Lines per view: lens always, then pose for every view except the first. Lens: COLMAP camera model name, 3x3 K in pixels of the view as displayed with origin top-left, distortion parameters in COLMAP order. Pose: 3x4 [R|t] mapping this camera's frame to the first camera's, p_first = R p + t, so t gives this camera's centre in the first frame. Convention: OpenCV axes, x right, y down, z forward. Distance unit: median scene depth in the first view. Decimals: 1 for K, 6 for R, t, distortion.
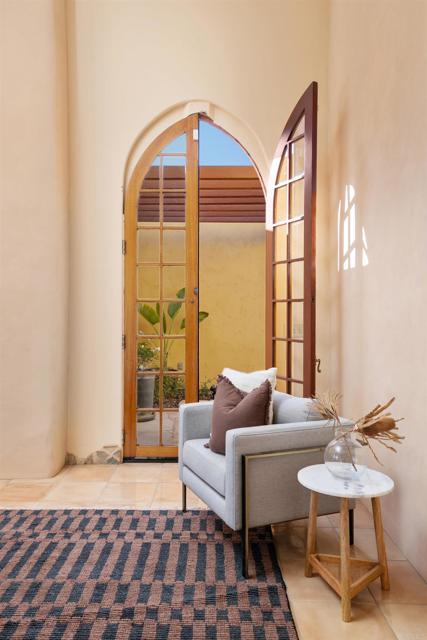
lens RADIAL K [[490.2, 0, 205.5], [0, 490.2, 303.5], [0, 0, 1]] dist [0.026214, -0.004770]
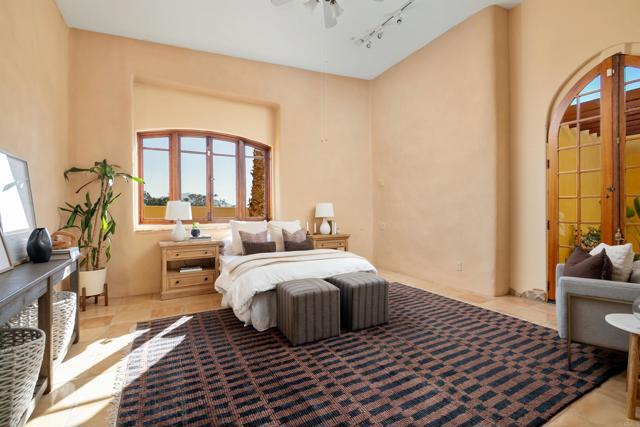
lens RADIAL K [[290.5, 0, 318.9], [0, 290.5, 212.2], [0, 0, 1]] dist [-0.001578, 0.000128]
pose [[0.495955, 0.003478, -0.868341, 0.373527], [0.023772, 0.999563, 0.017581, 0.004122], [0.868023, -0.029361, 0.495656, -0.119622]]
